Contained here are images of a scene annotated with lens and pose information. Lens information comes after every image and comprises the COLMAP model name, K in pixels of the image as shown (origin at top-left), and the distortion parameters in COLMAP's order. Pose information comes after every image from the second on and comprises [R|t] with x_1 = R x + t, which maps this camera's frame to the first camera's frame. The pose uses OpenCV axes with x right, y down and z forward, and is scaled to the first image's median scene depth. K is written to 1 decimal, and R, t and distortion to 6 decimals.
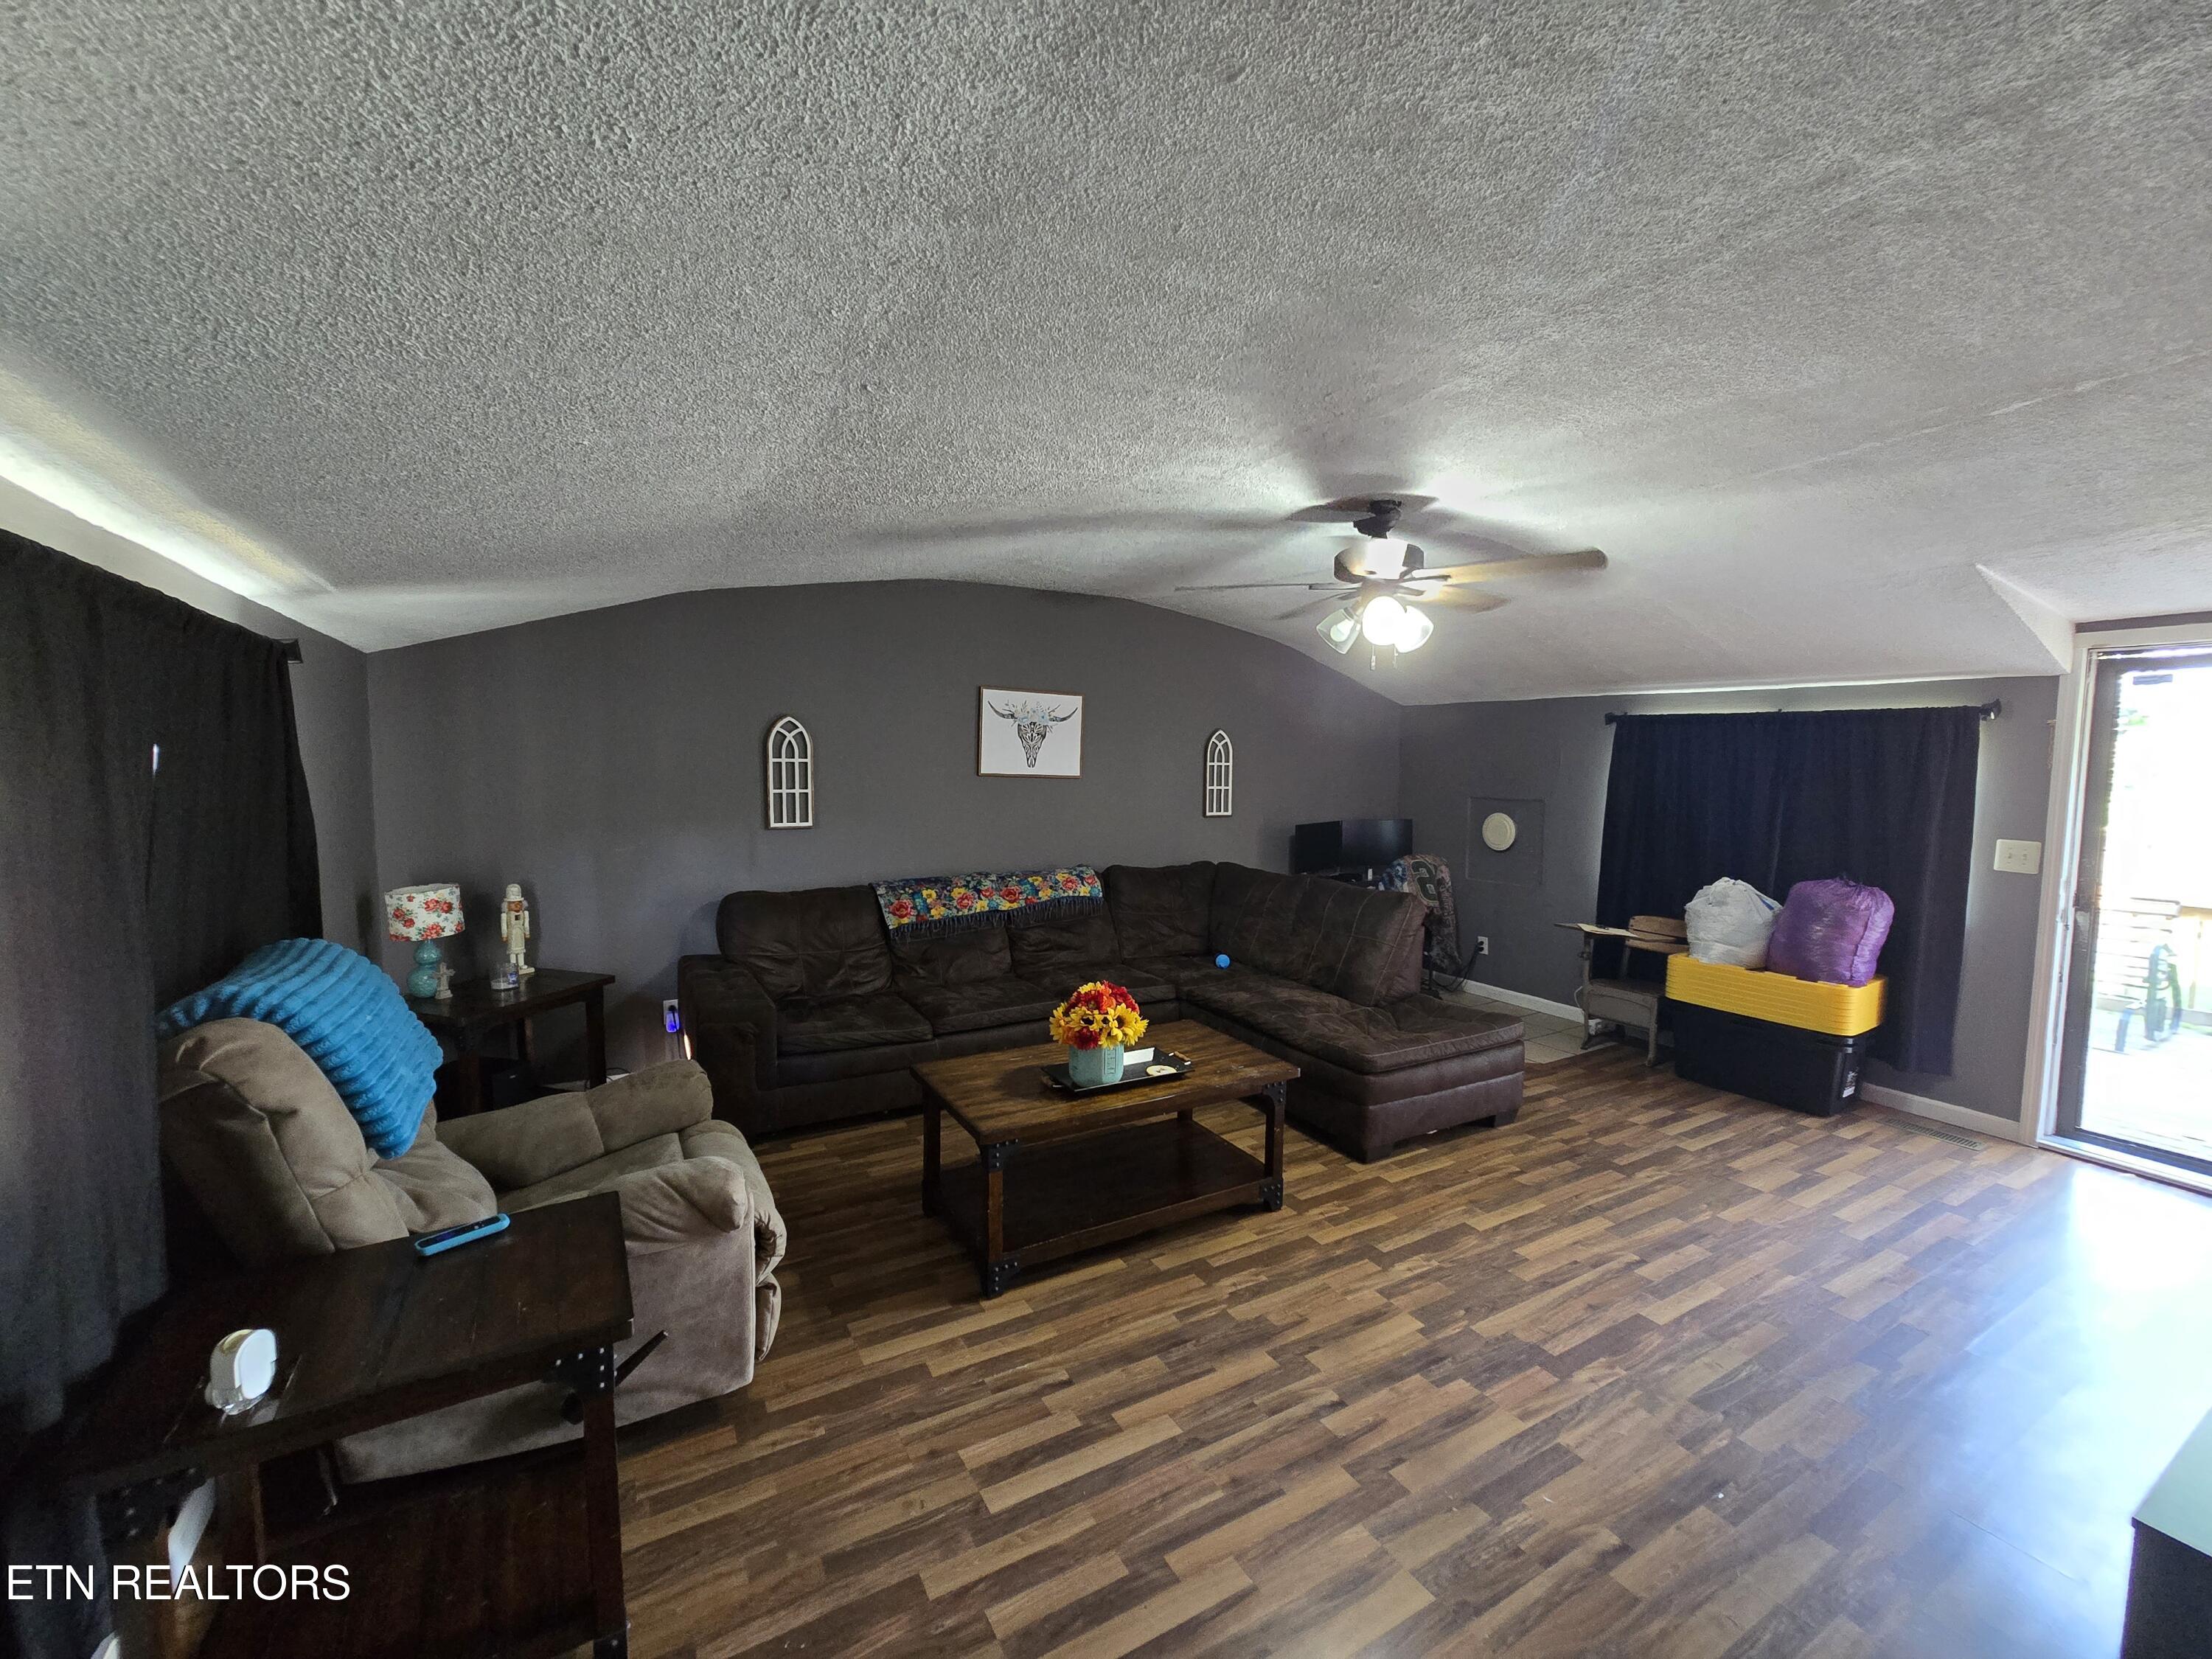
lens RADIAL K [[890.9, 0, 1113.1], [0, 890.9, 825.0], [0, 0, 1]] dist [0.001483, -0.010142]
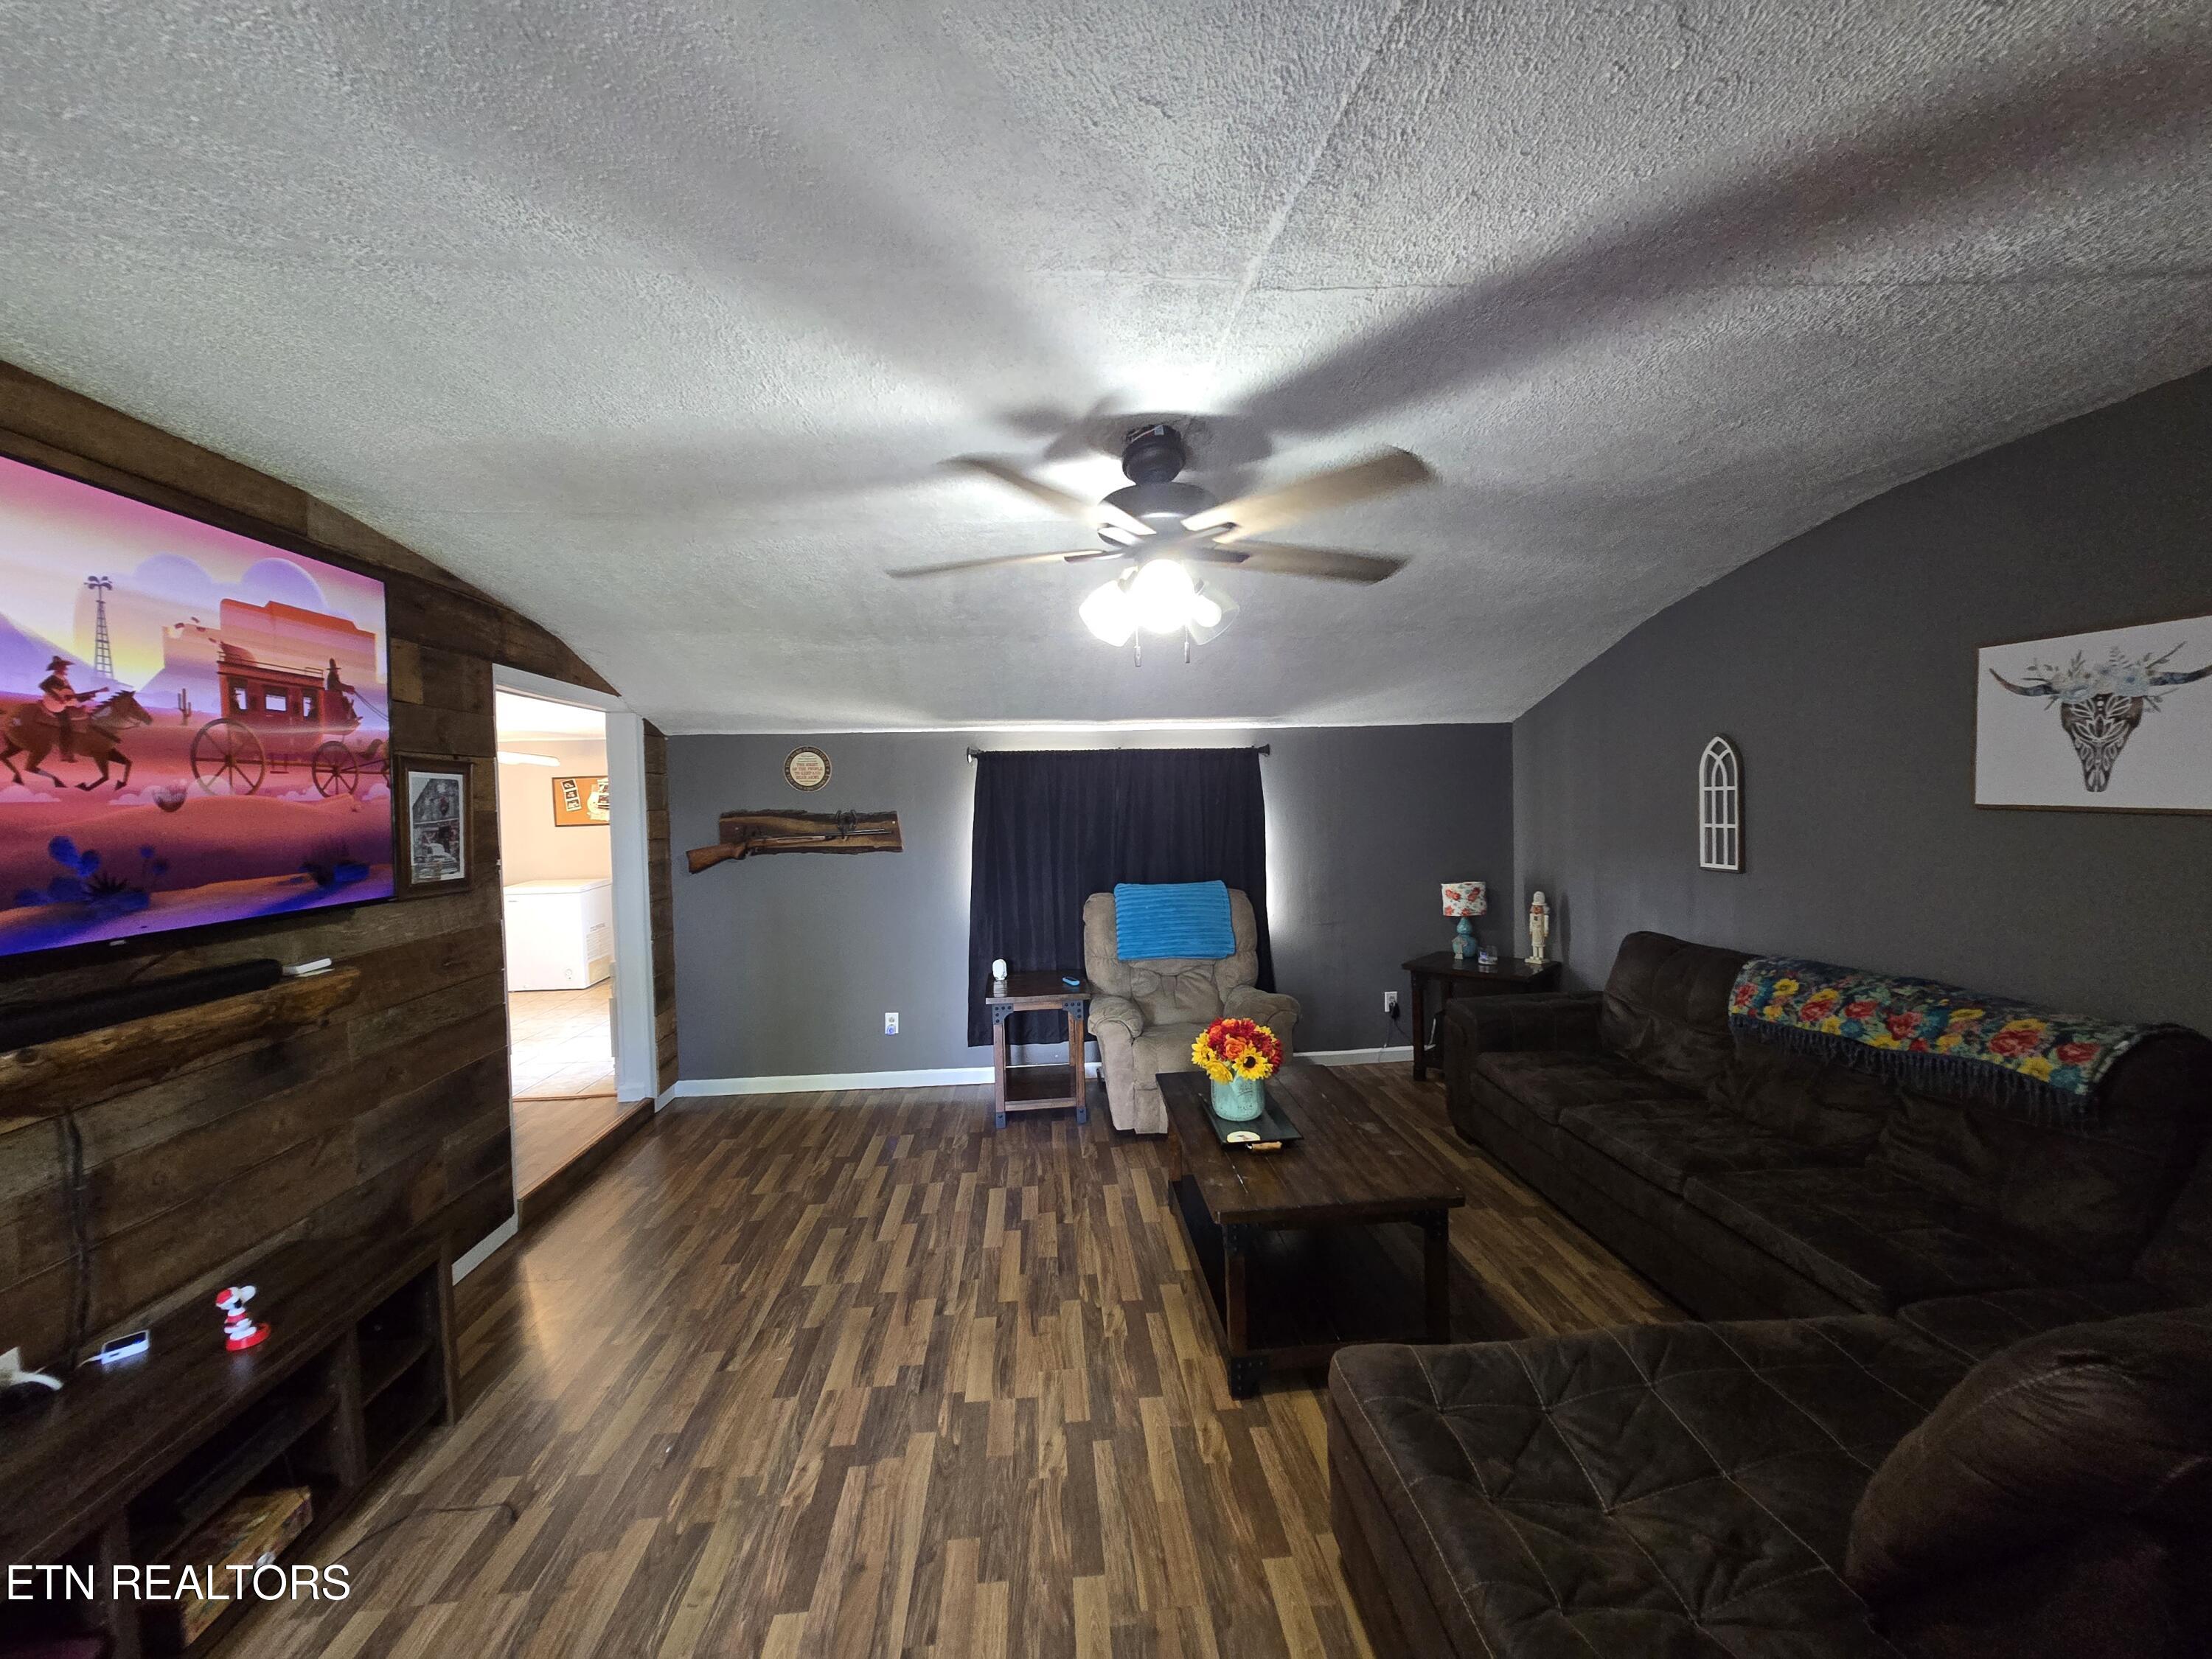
lens RADIAL K [[890.9, 0, 1113.1], [0, 890.9, 825.0], [0, 0, 1]] dist [0.001483, -0.010142]
pose [[-0.419933, 0.027536, -0.907138, 1.082770], [-0.039652, 0.998028, 0.048651, -0.098120], [0.906689, 0.056400, -0.418013, 1.446174]]
